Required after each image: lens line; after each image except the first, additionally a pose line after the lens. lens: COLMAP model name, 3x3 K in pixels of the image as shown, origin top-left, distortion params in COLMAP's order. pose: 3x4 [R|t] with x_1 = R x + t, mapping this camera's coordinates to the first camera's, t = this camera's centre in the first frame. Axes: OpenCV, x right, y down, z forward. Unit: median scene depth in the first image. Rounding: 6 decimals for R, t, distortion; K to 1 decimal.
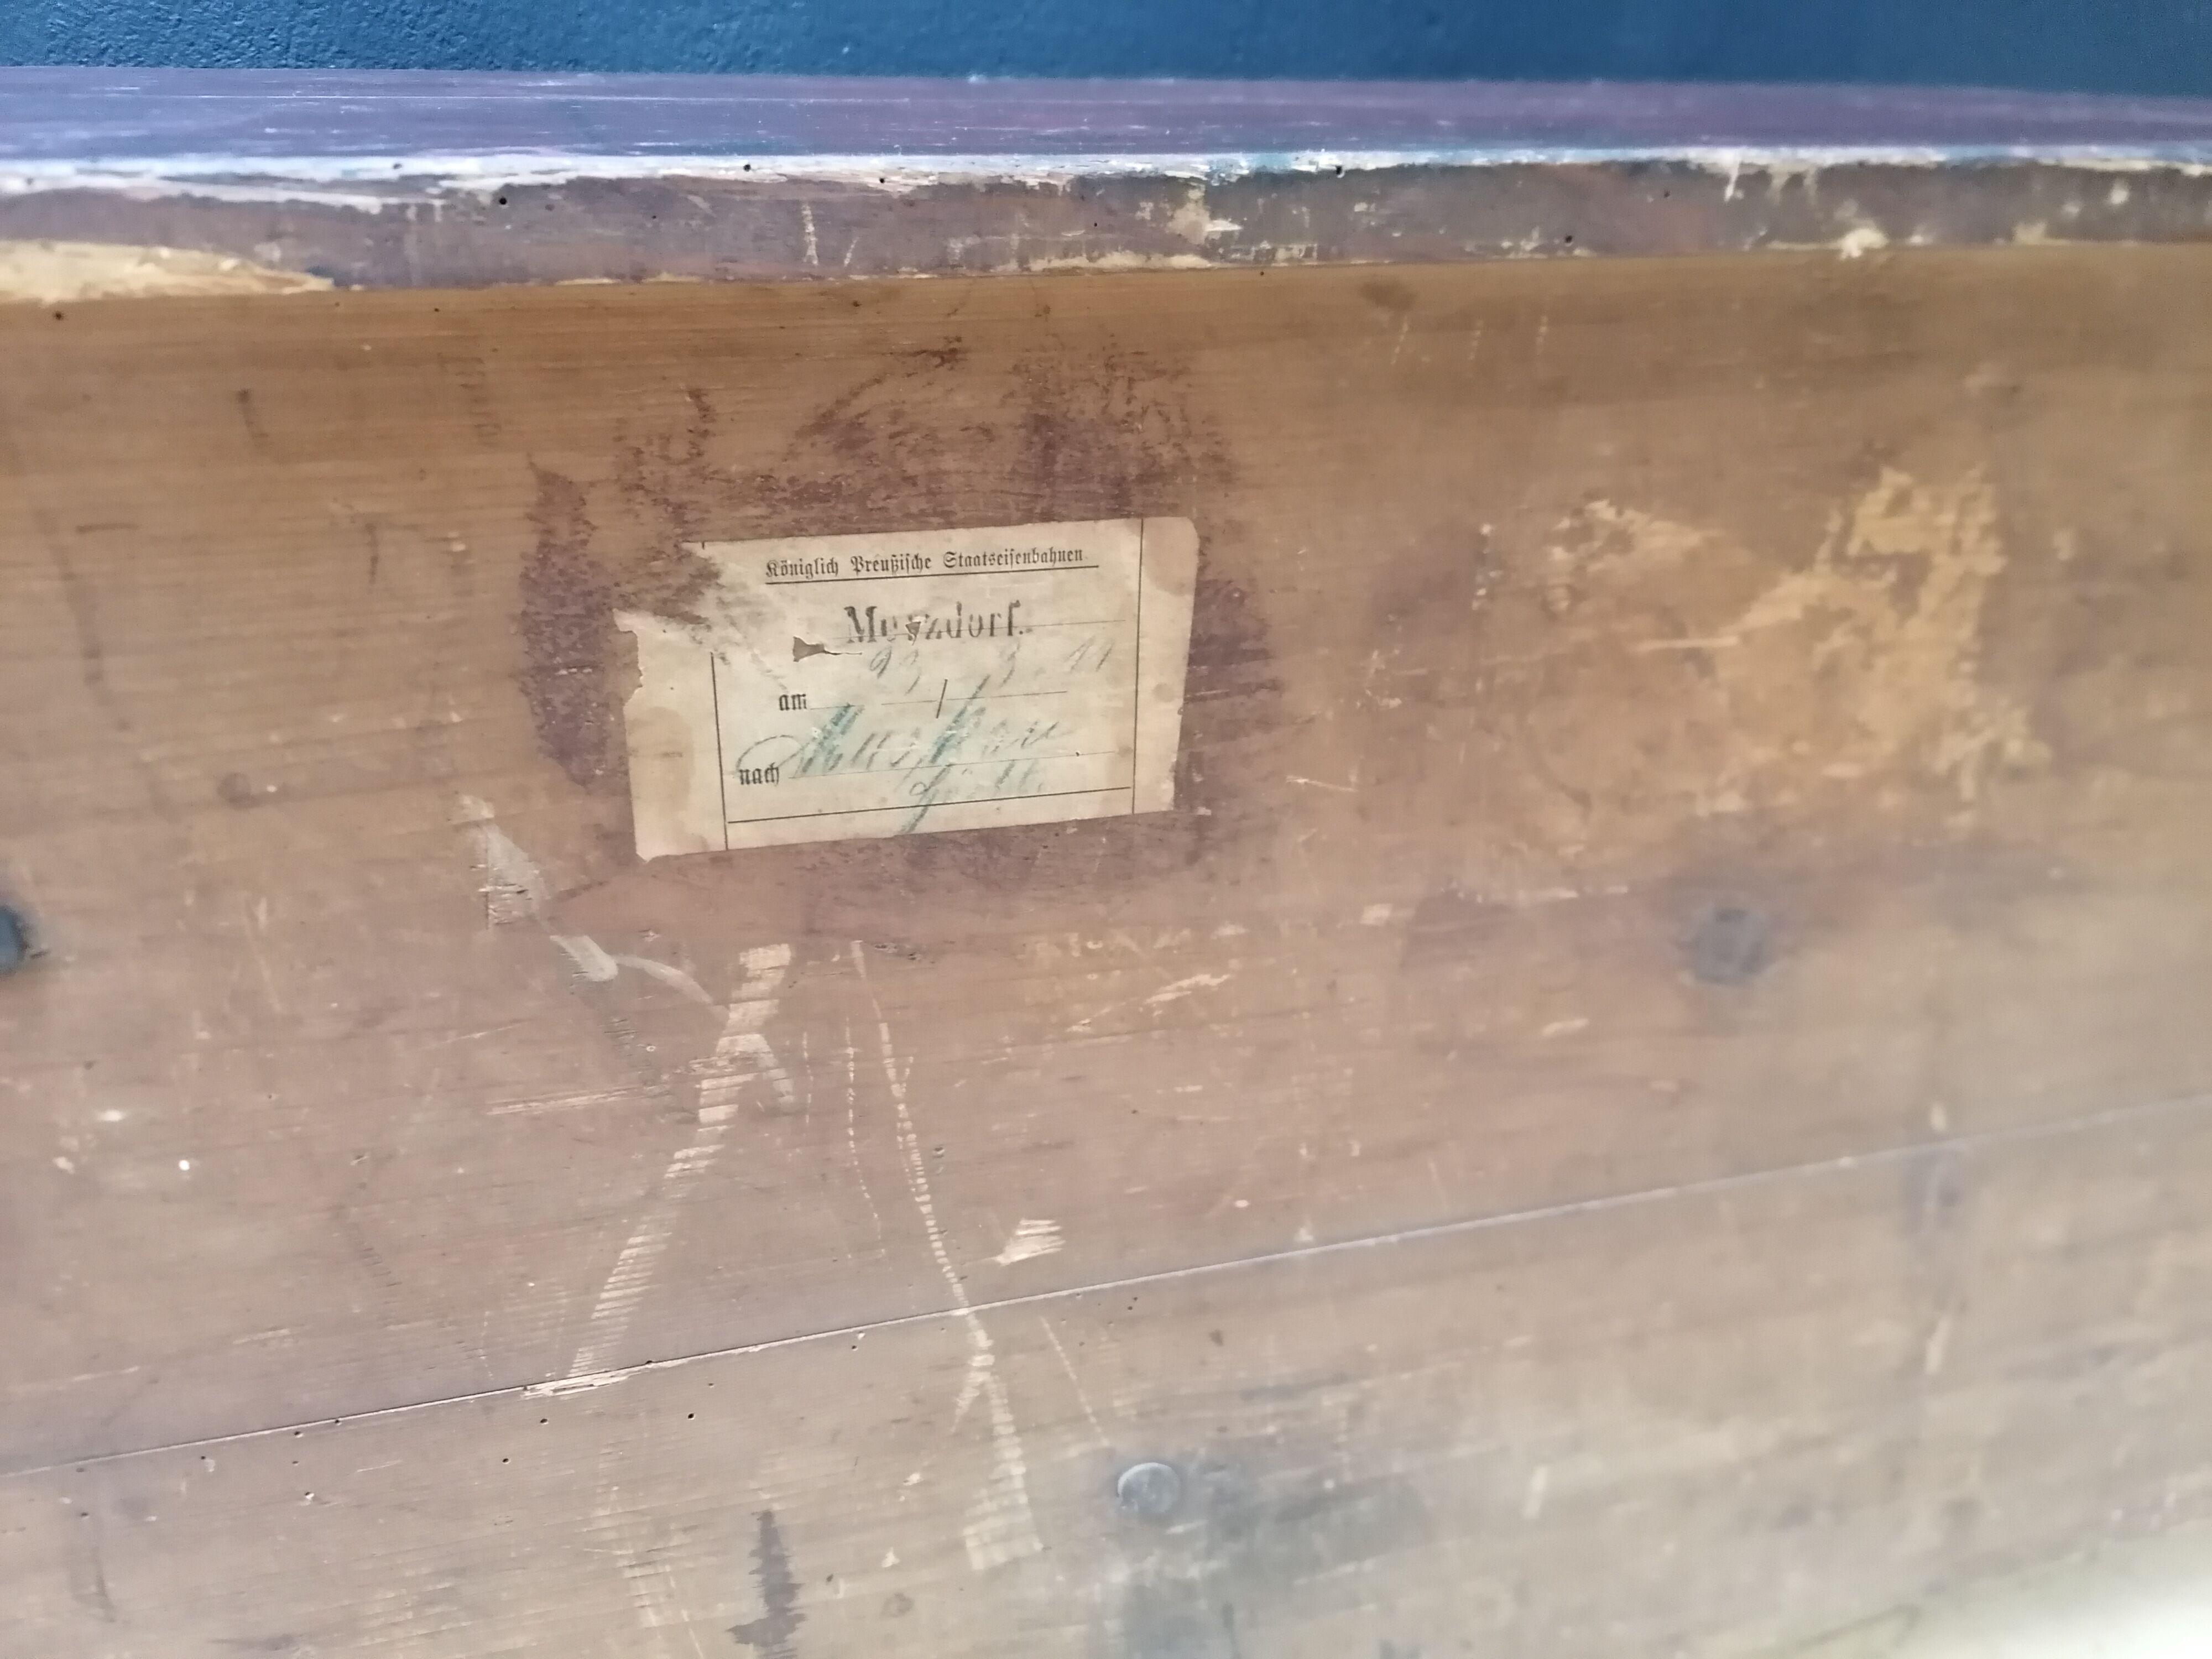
lens RADIAL K [[1676.9, 0, 1101.8], [0, 1676.9, 828.2], [0, 0, 1]] dist [0.099437, -0.148507]
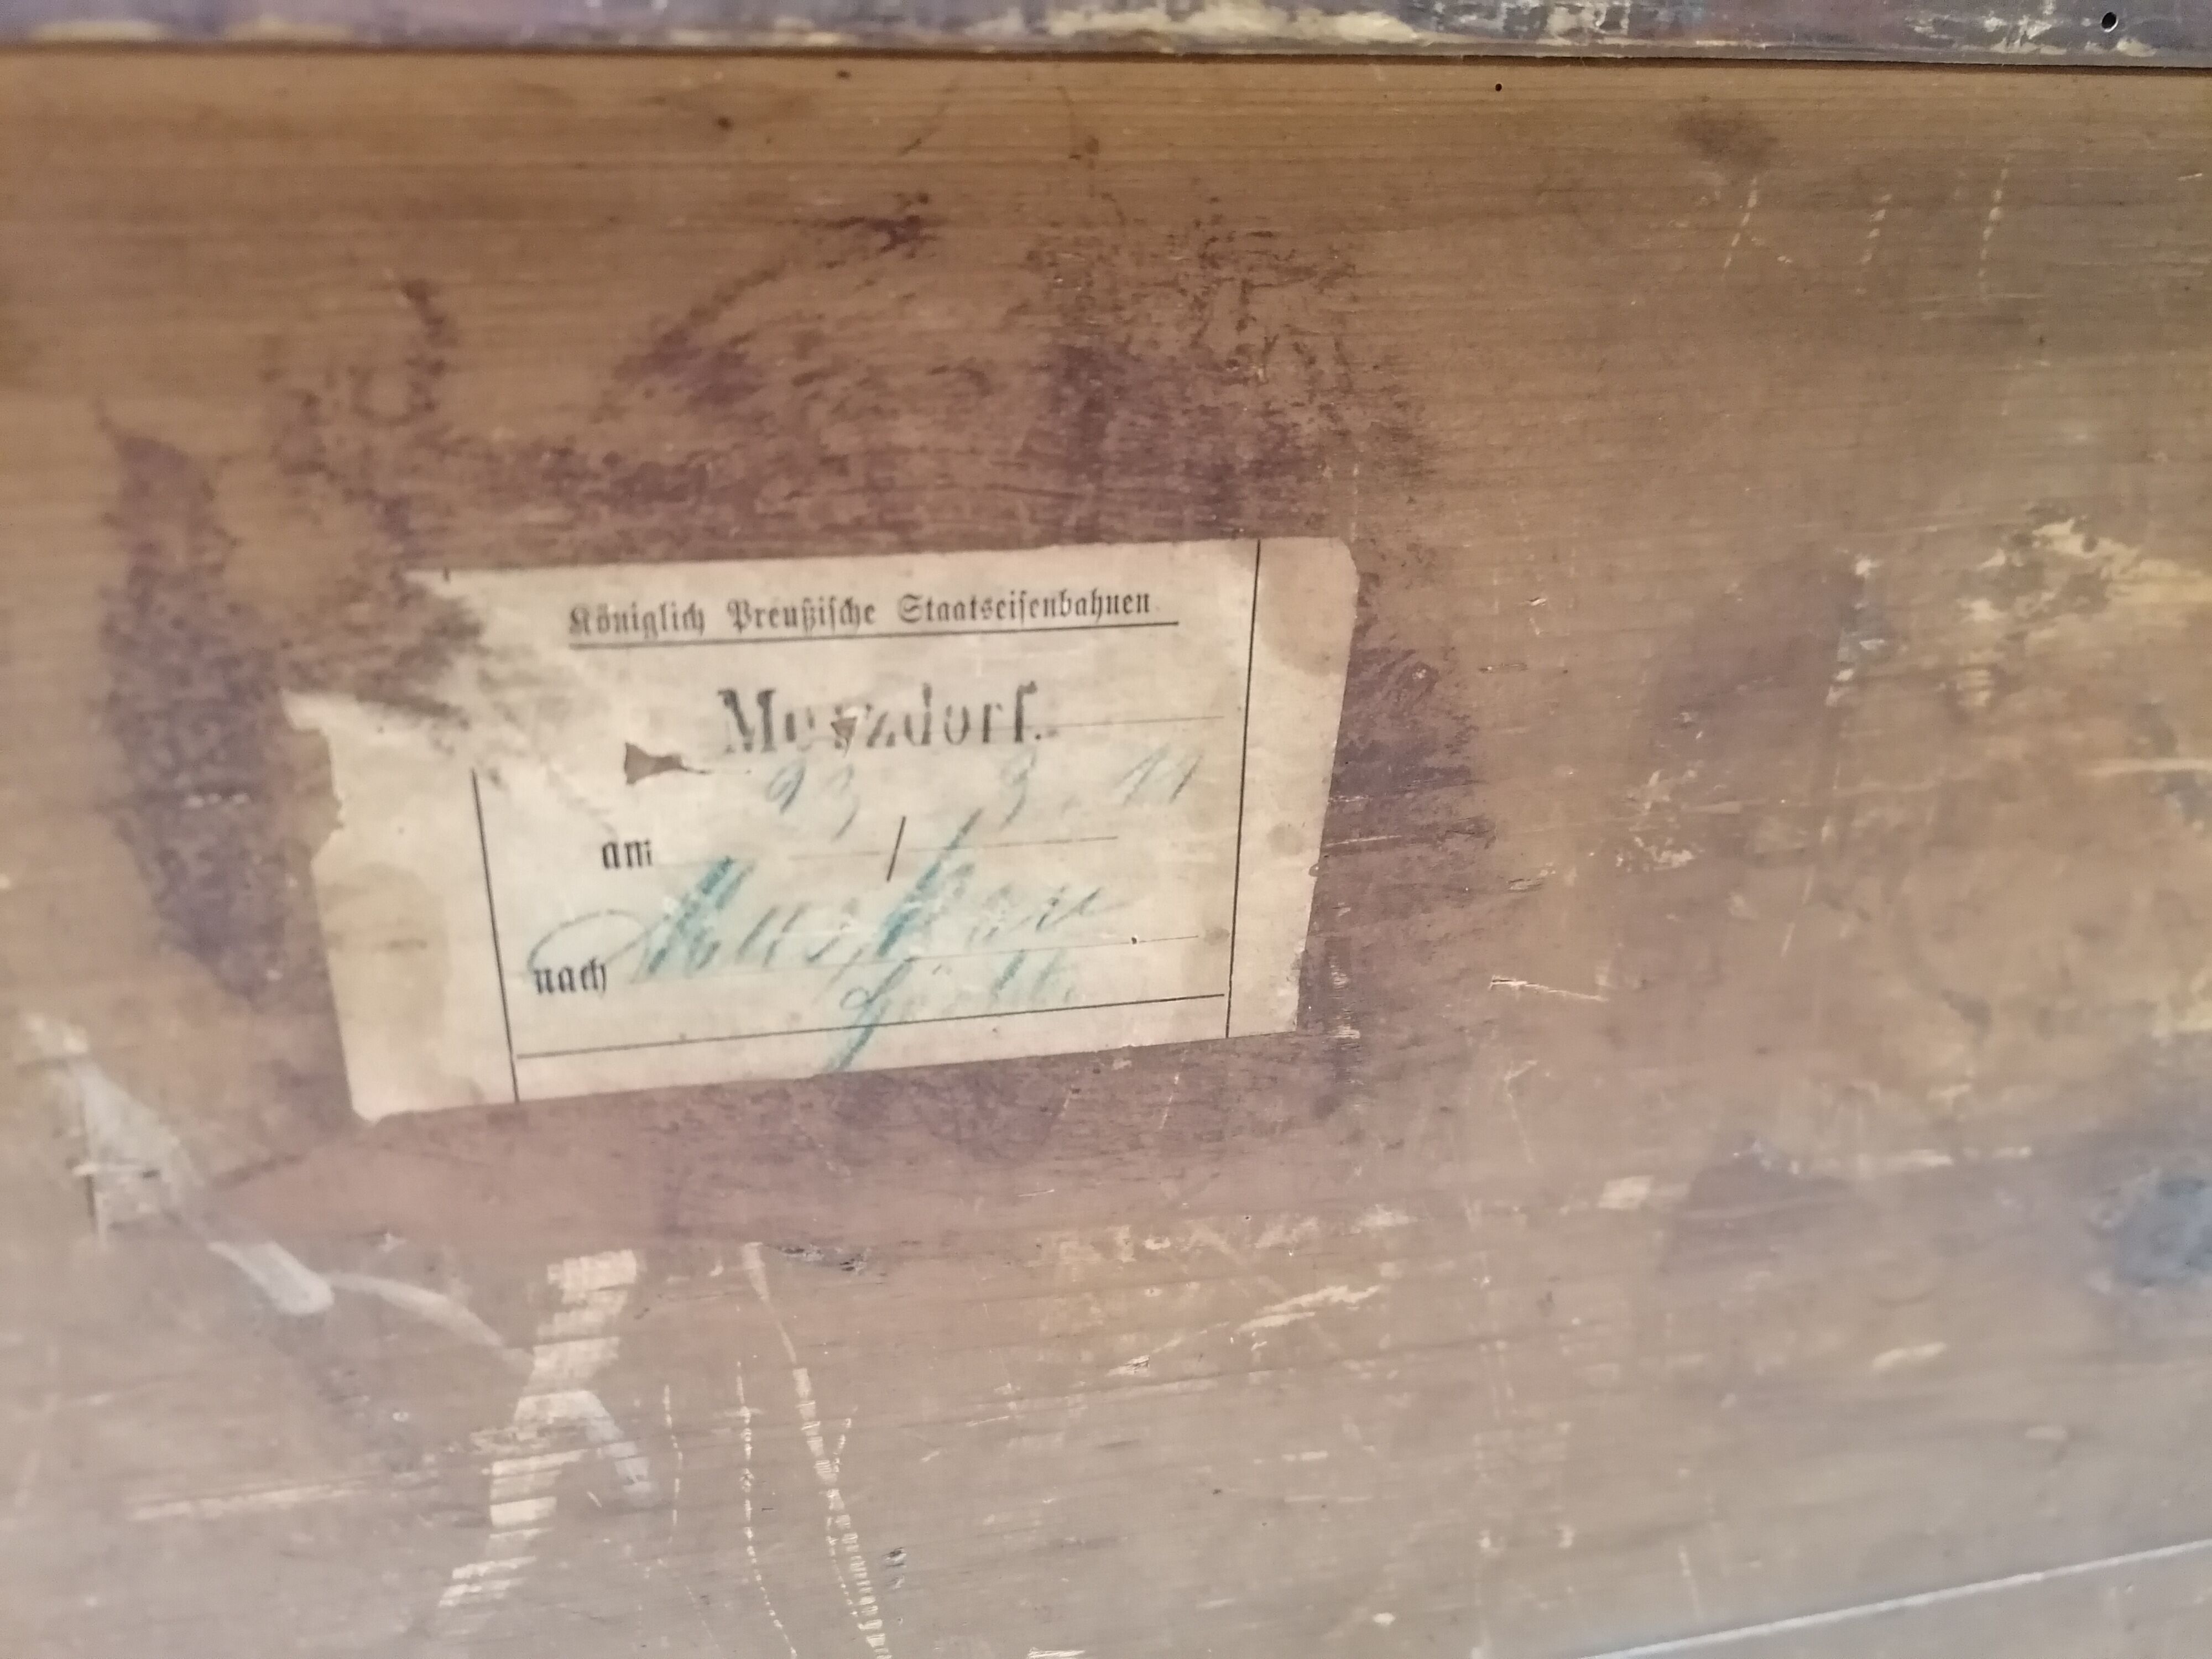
lens RADIAL K [[1676.9, 0, 1101.8], [0, 1676.9, 828.2], [0, 0, 1]] dist [0.099437, -0.148507]
pose [[0.998046, 0.028368, -0.055677, 0.005583], [-0.028430, 0.999596, -0.000316, -0.083078], [0.055646, 0.001898, 0.998449, 0.420877]]
